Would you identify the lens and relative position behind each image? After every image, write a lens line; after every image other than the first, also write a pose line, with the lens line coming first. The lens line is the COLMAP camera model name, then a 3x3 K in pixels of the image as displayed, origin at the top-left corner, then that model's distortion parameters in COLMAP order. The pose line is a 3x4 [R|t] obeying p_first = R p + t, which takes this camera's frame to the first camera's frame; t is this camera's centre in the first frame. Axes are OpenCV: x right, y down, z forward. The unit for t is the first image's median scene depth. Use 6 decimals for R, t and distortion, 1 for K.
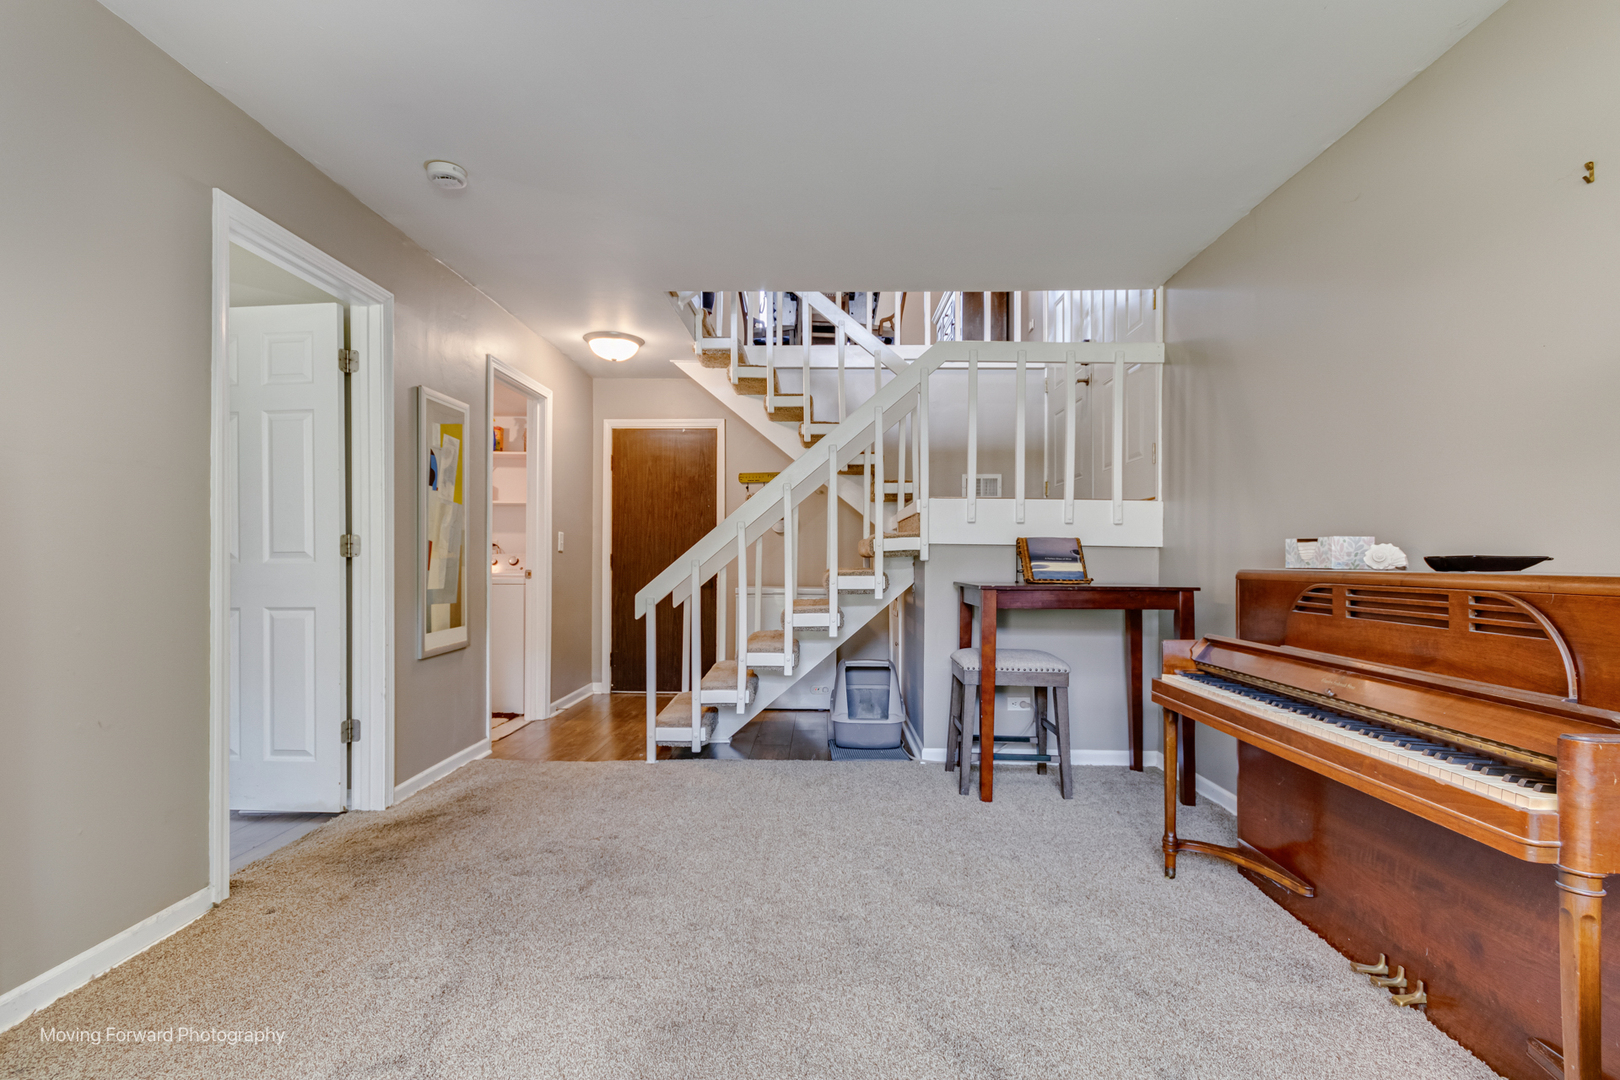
lens RADIAL K [[775.4, 0, 808.2], [0, 775.4, 555.3], [0, 0, 1]] dist [0.004364, 0.000111]
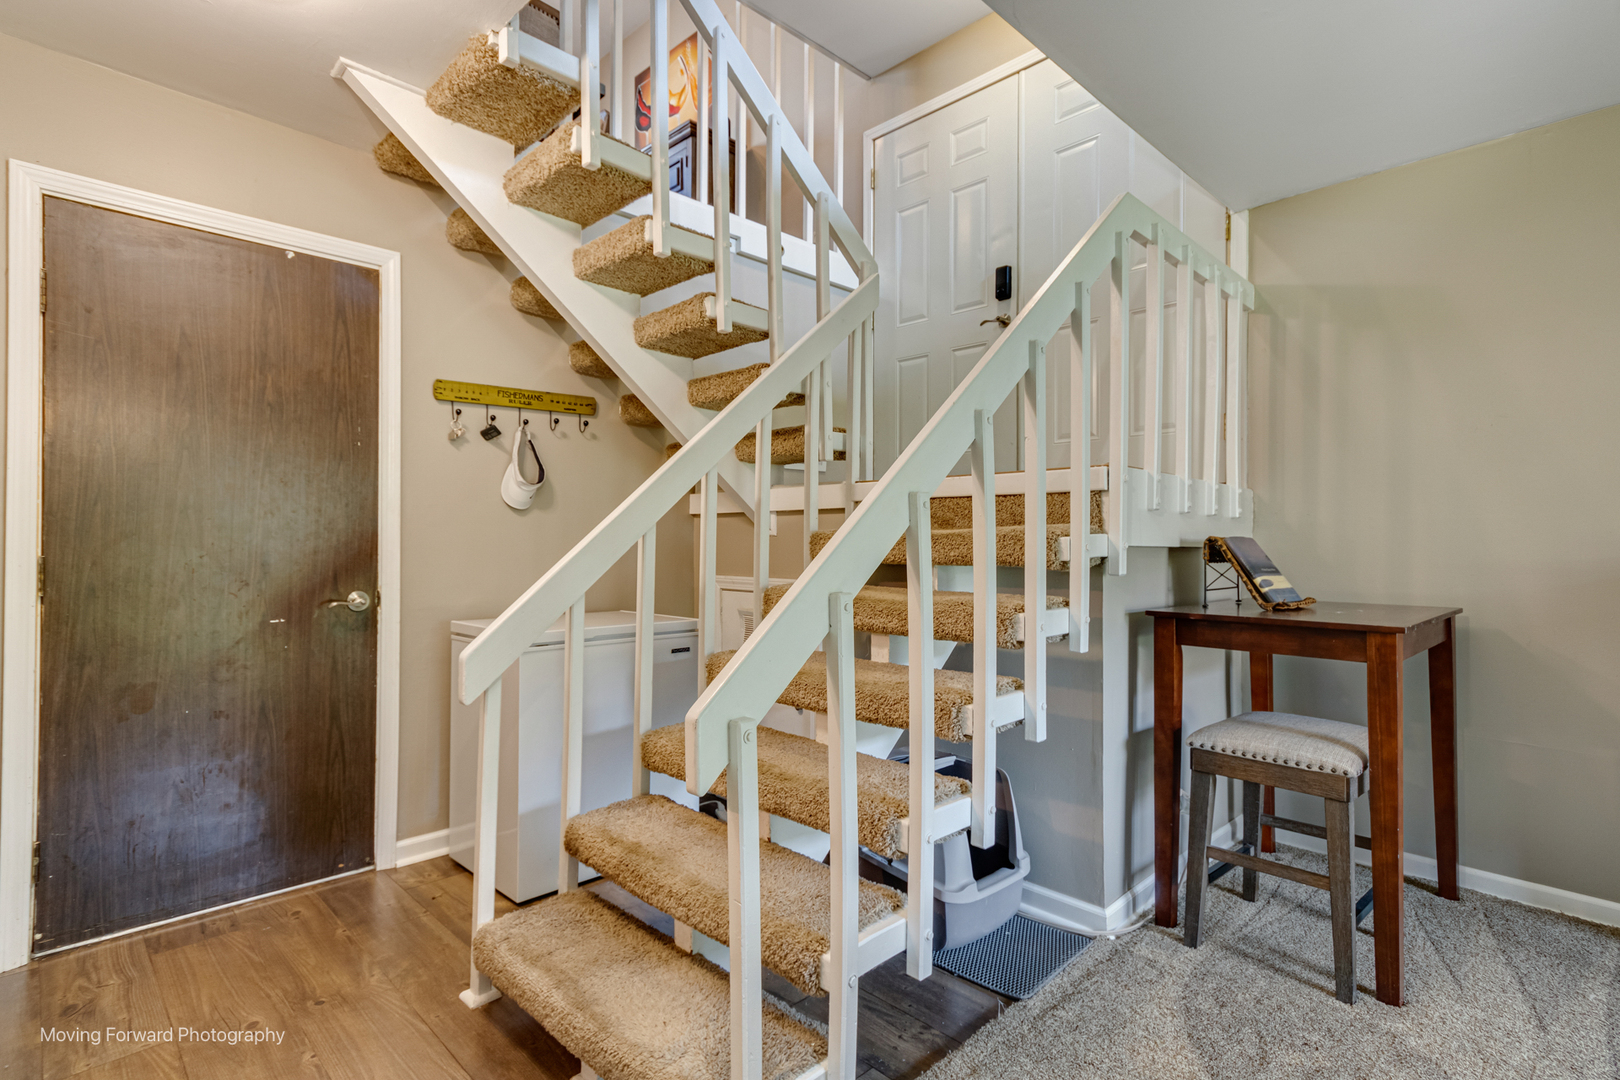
lens RADIAL K [[791.9, 0, 812.4], [0, 791.9, 545.2], [0, 0, 1]] dist [0.000338, 0.009492]
pose [[0.696410, -0.001585, 0.717642, -0.604543], [-0.005723, 0.999954, 0.007762, -0.028241], [-0.717621, -0.009512, 0.696369, 1.130333]]
